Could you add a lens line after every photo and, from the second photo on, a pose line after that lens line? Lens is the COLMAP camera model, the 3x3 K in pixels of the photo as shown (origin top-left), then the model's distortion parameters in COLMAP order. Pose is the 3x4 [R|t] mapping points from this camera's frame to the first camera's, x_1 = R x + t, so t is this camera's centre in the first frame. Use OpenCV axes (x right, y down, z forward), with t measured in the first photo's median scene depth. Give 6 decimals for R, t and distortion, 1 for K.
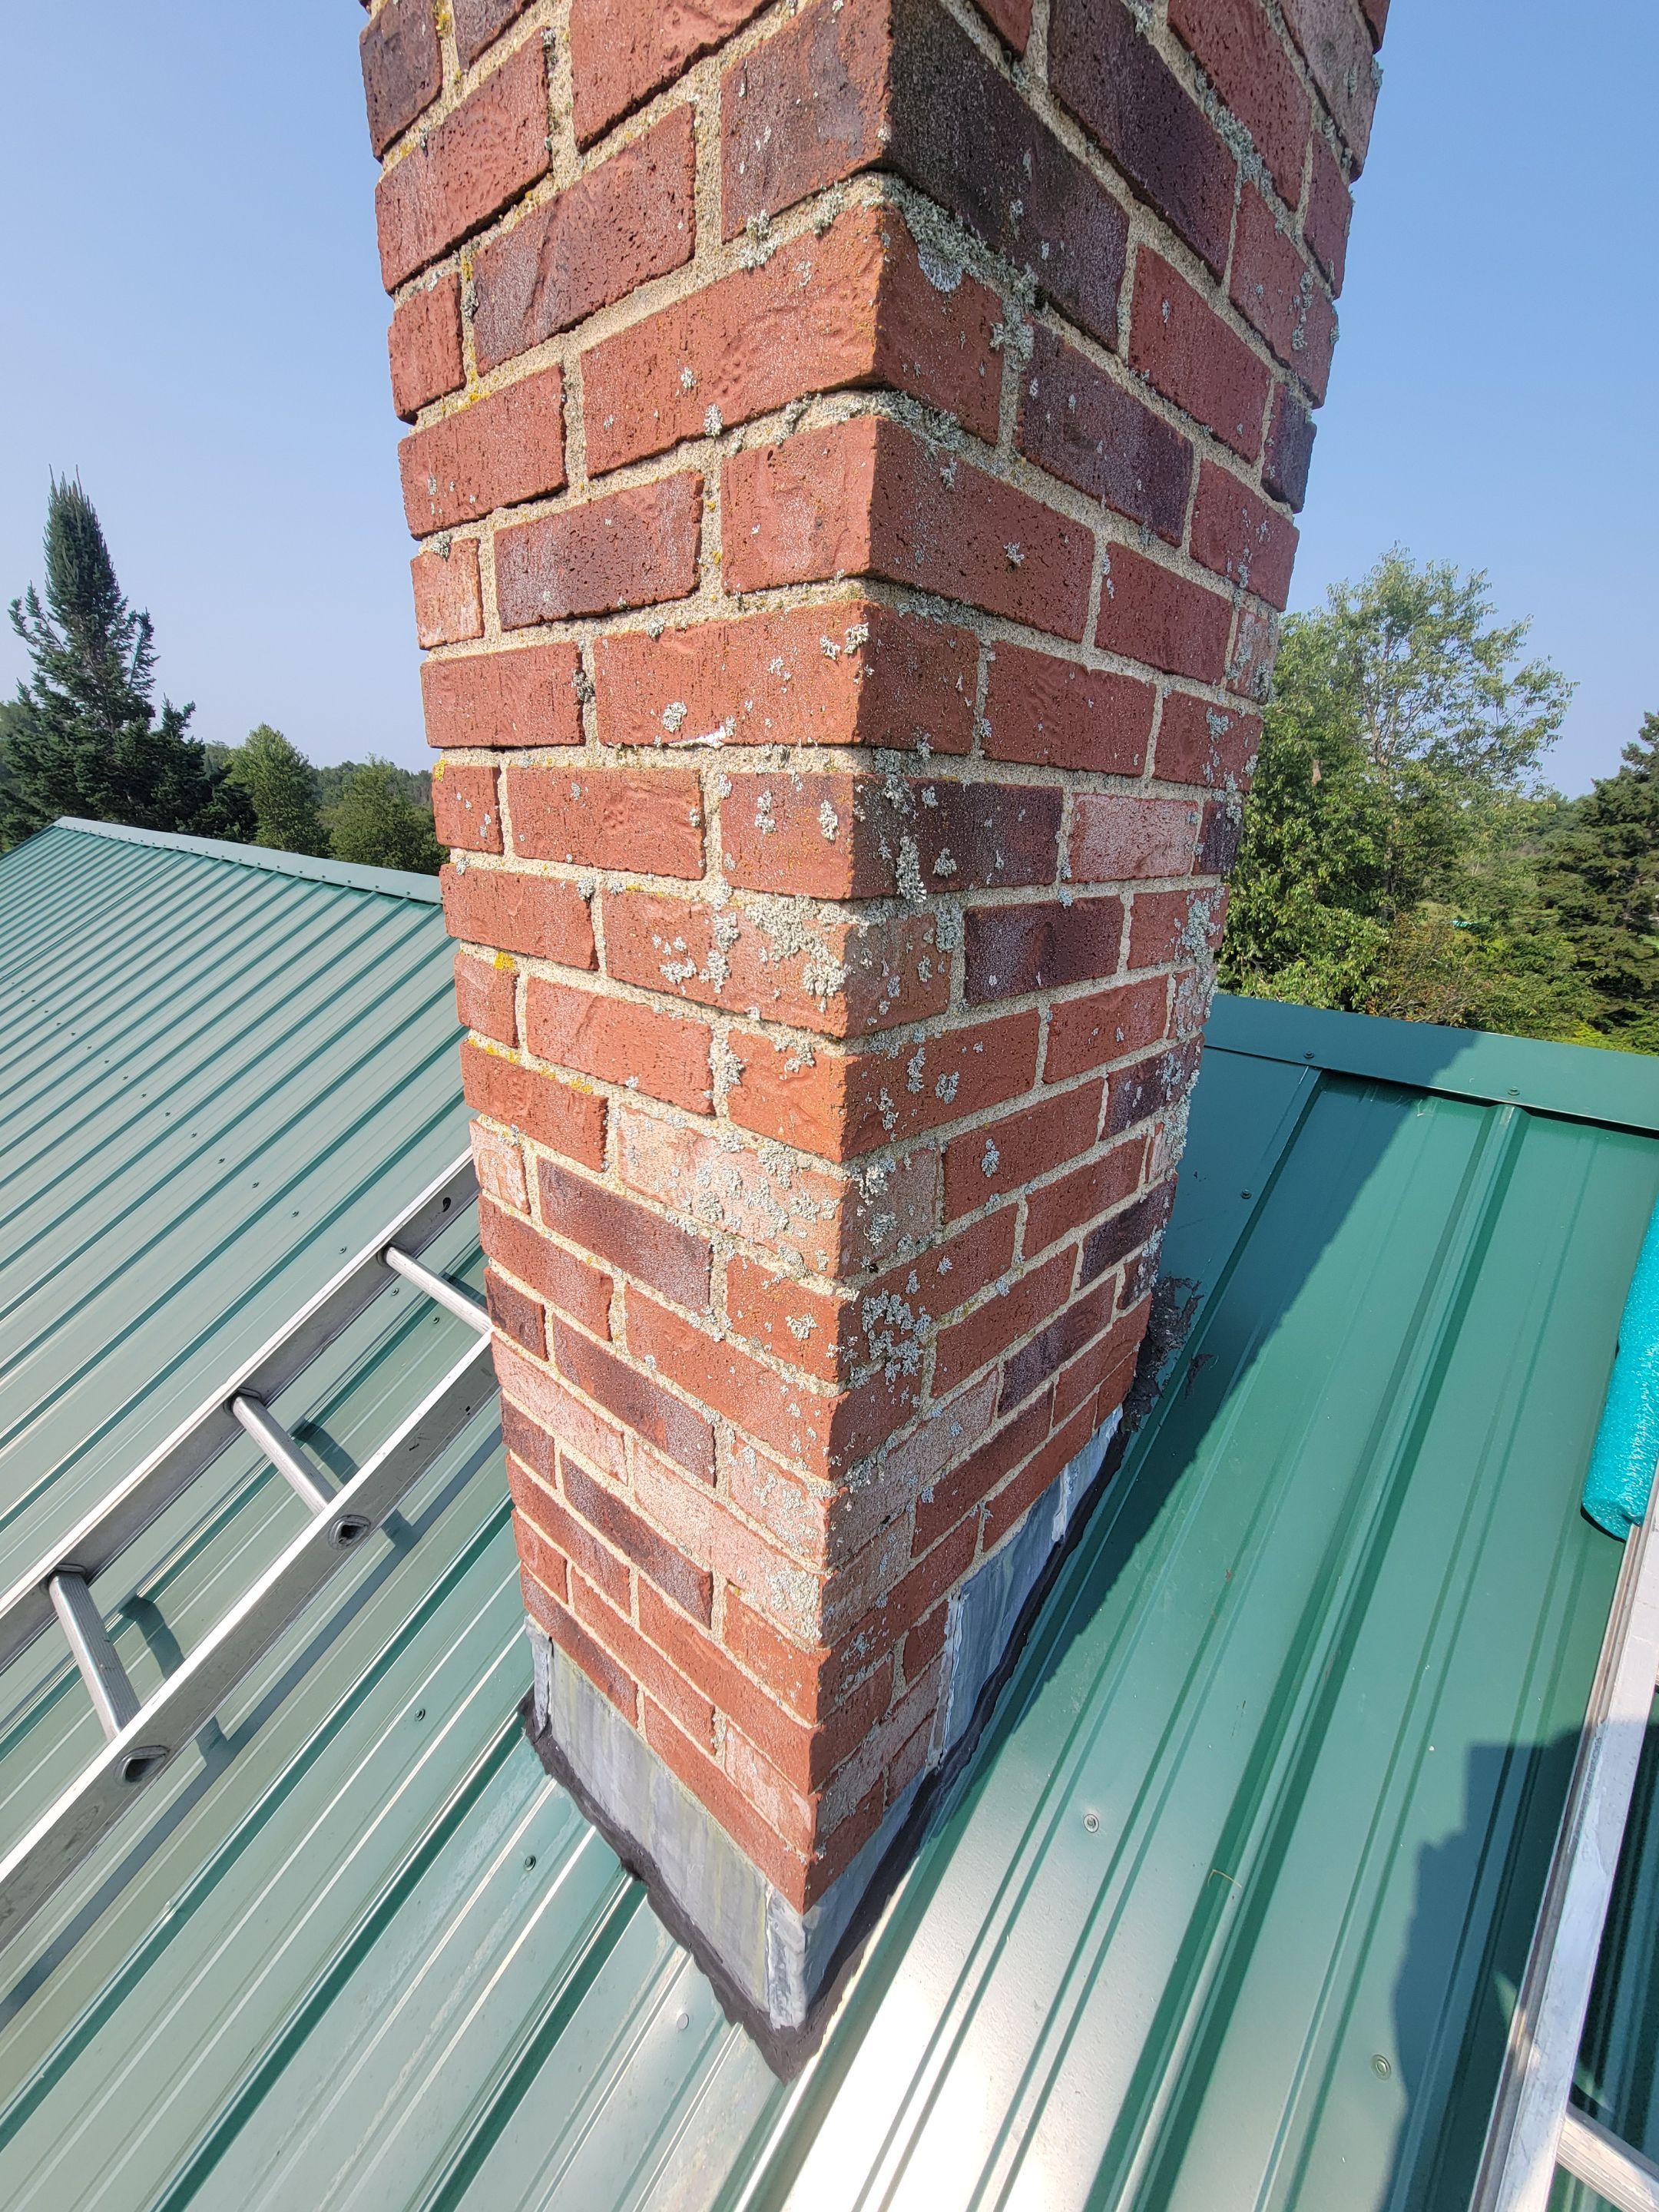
lens RADIAL K [[890.5, 0, 820.7], [0, 890.5, 1107.7], [0, 0, 1]] dist [-0.001408, -0.000146]
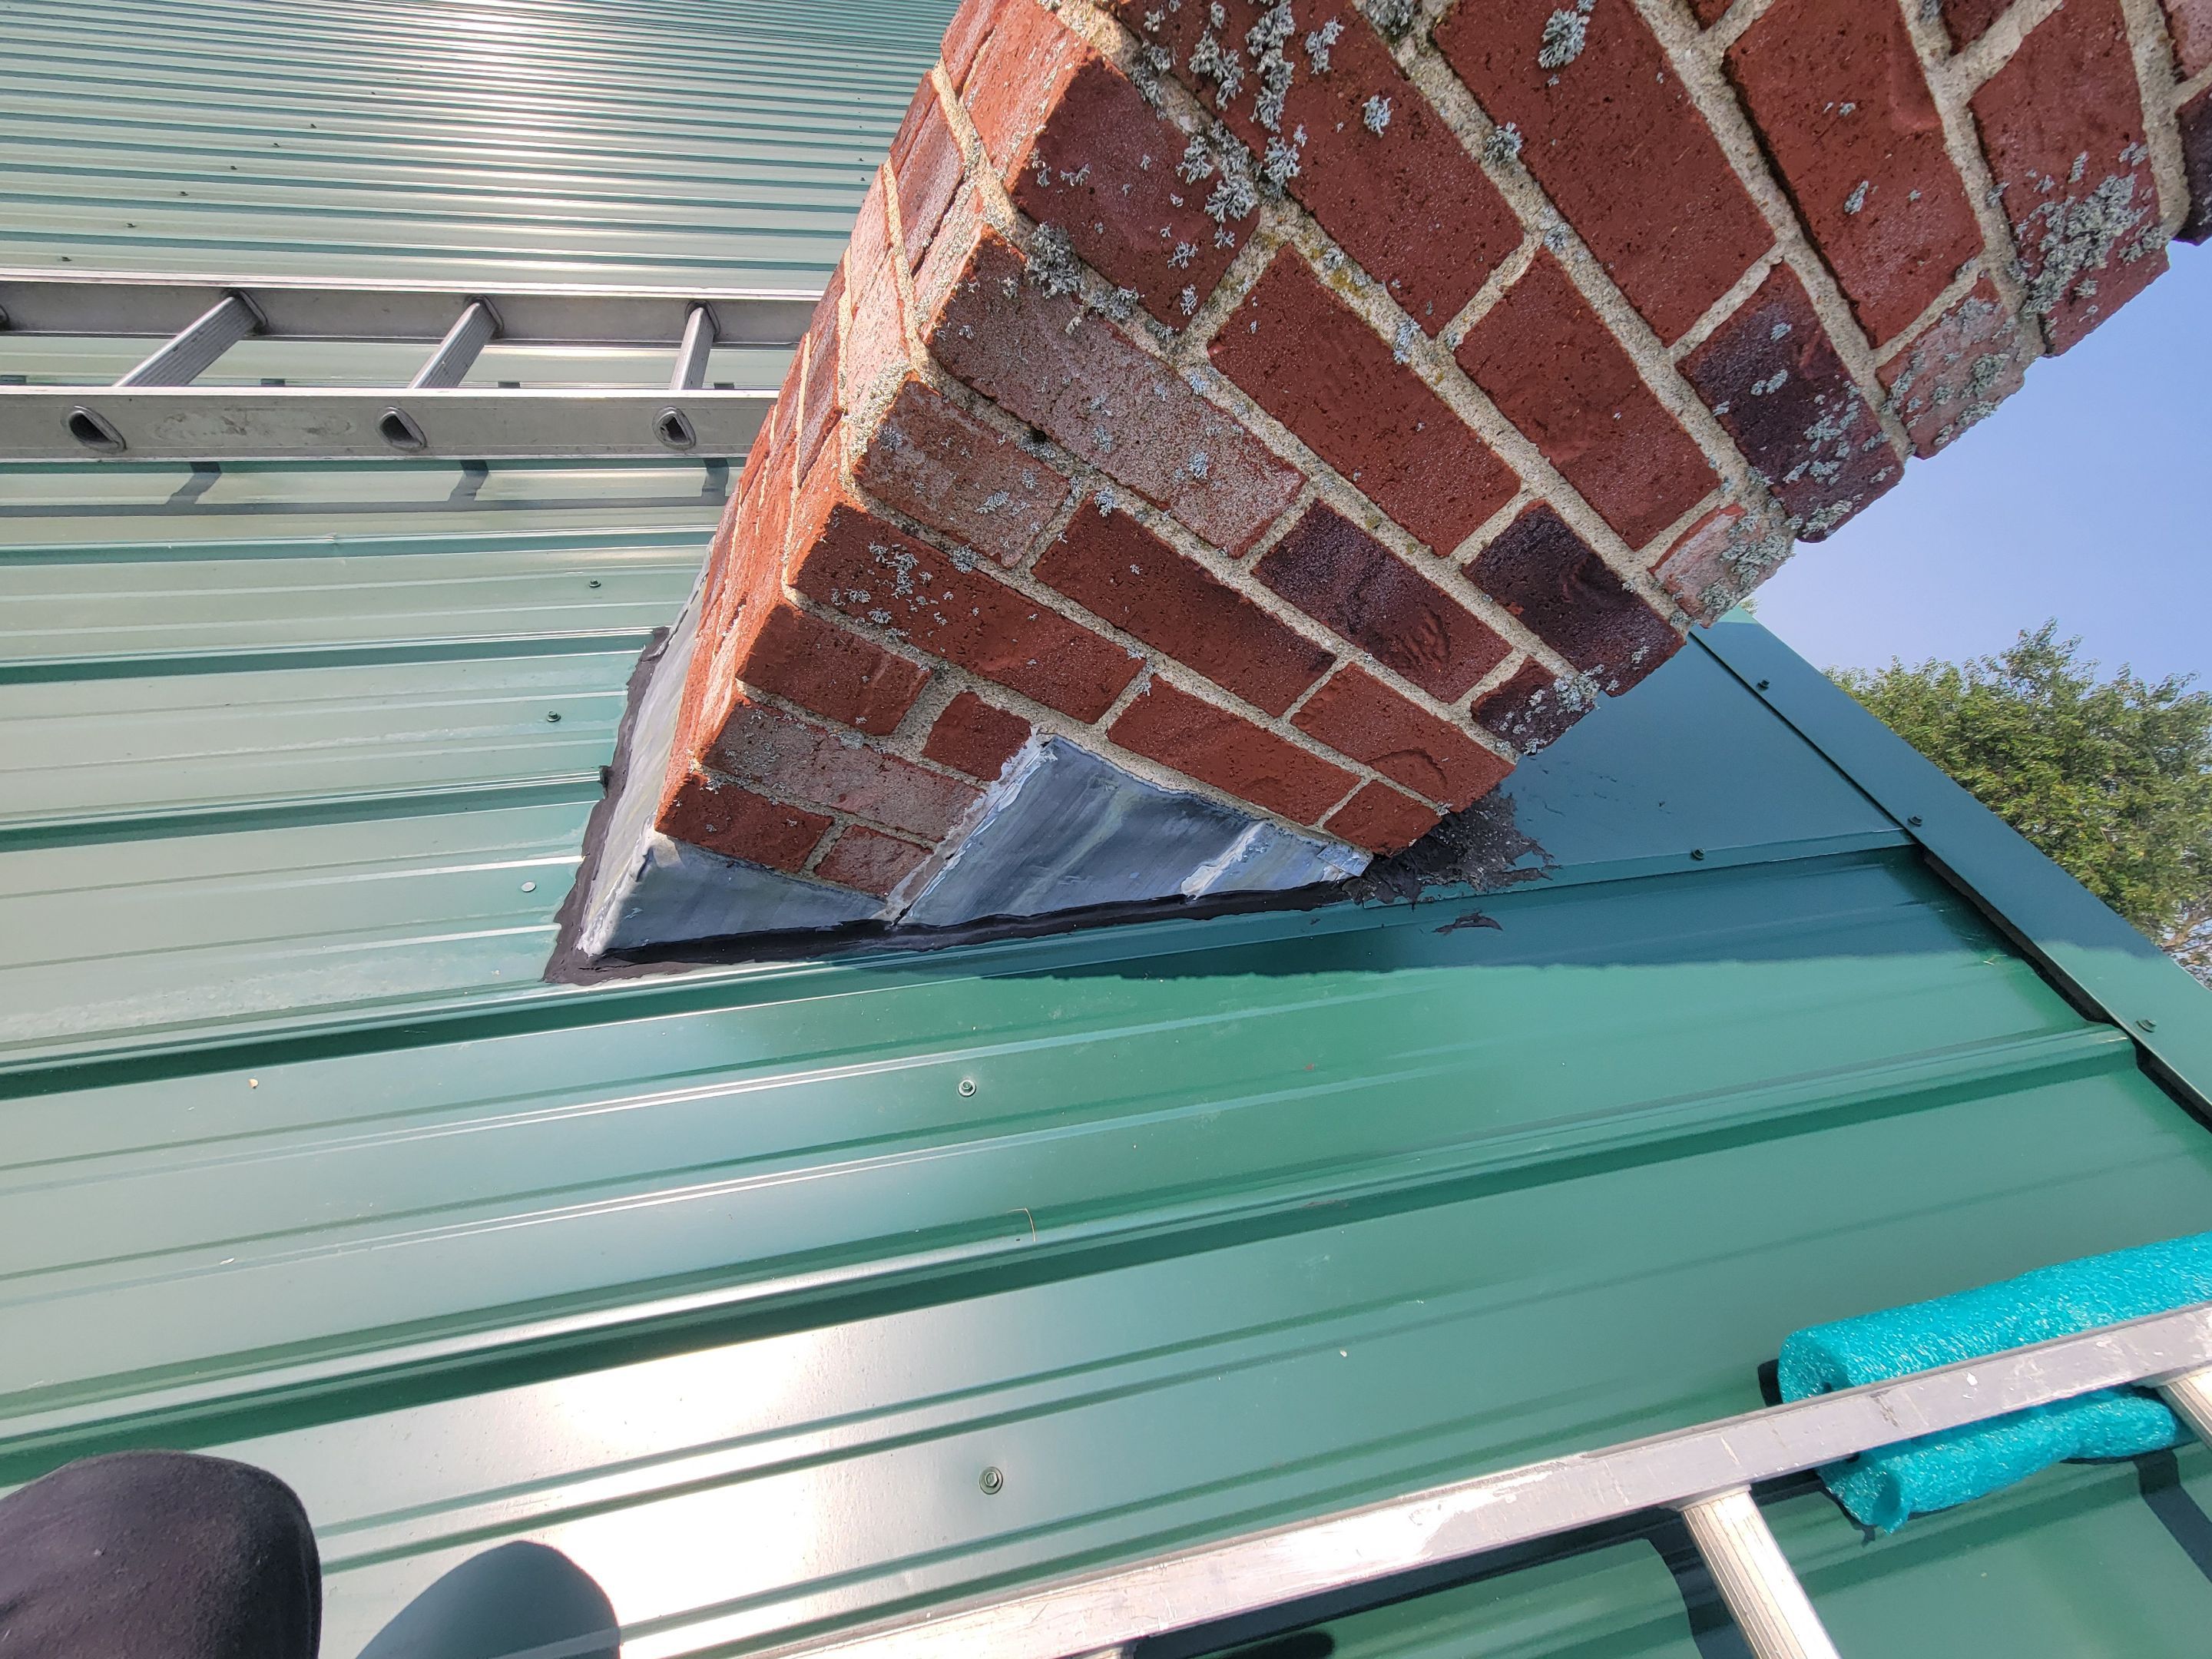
lens RADIAL K [[890.5, 0, 1106.3], [0, 890.5, 819.2], [0, 0, 1]] dist [-0.001408, -0.000146]
pose [[0.682360, 0.716395, -0.145474, 0.309553], [-0.691184, 0.697068, 0.190686, 0.365185], [0.238012, -0.029567, 0.970812, 0.236581]]
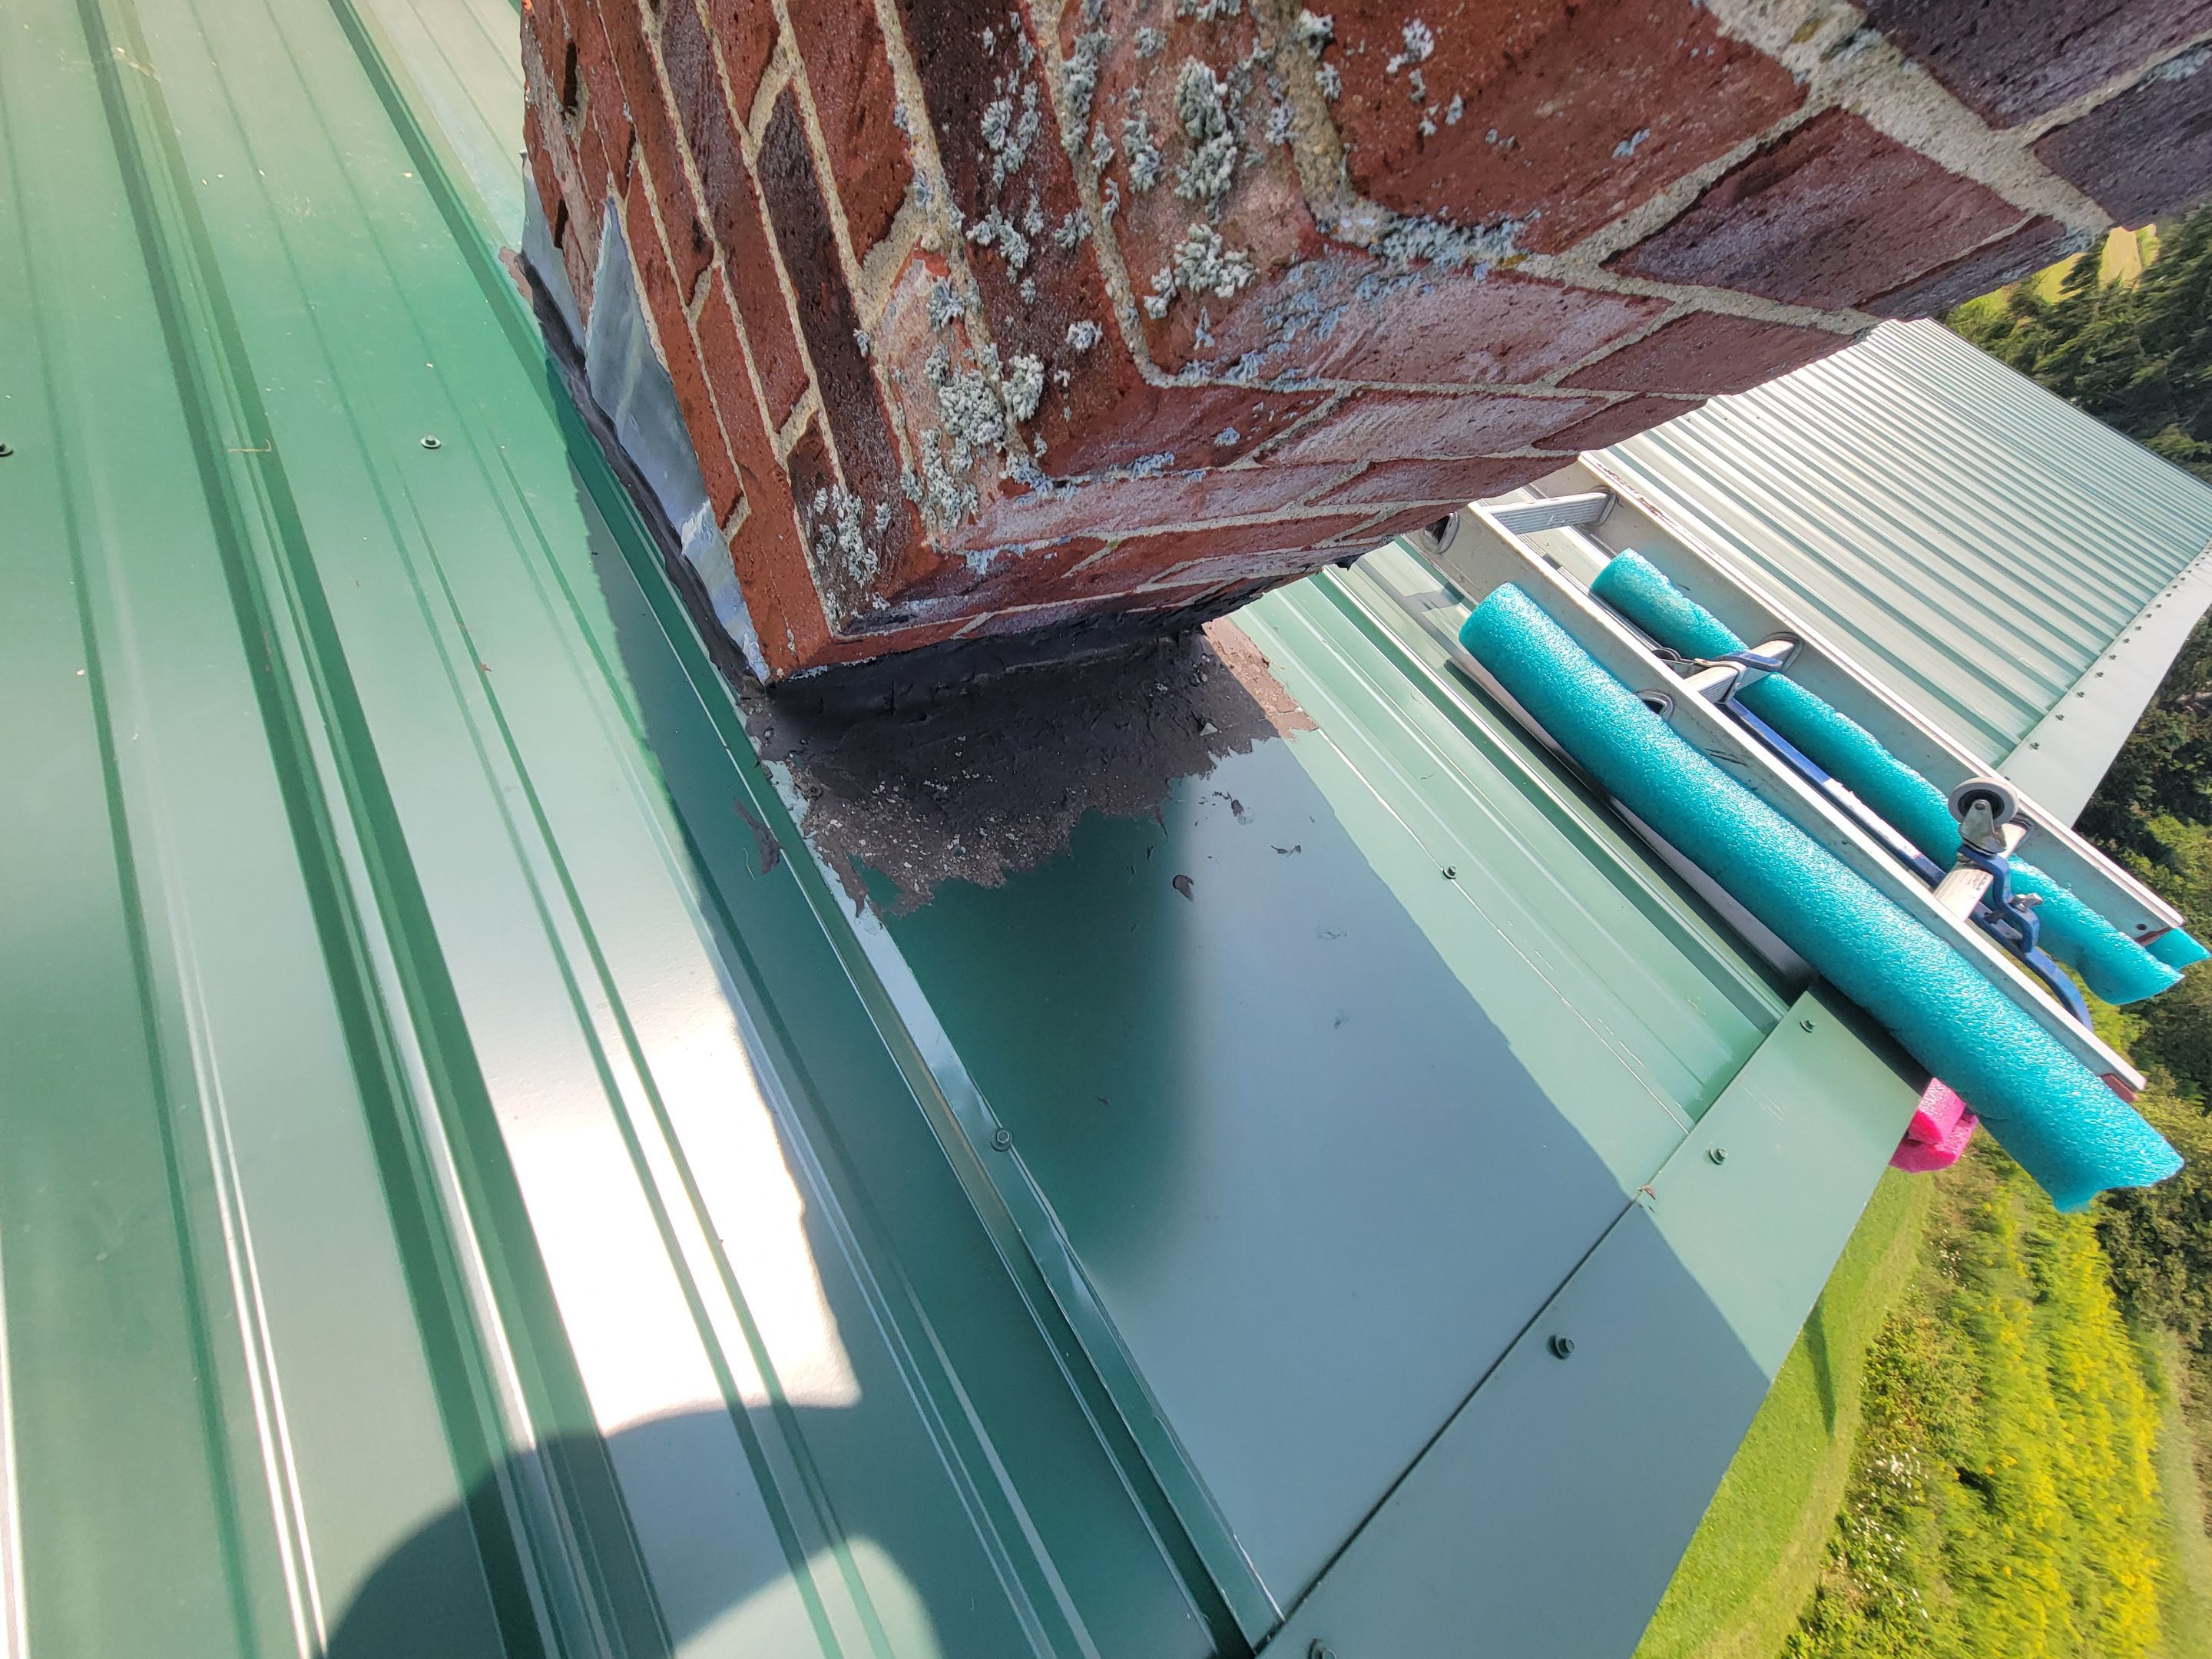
lens RADIAL K [[890.5, 0, 1126.6], [0, 890.5, 816.3], [0, 0, 1]] dist [-0.001408, -0.000146]
pose [[-0.364802, 0.835784, -0.410346, 0.667182], [-0.787715, -0.042069, 0.614602, -0.269869], [0.496412, 0.547444, 0.673707, 0.878934]]
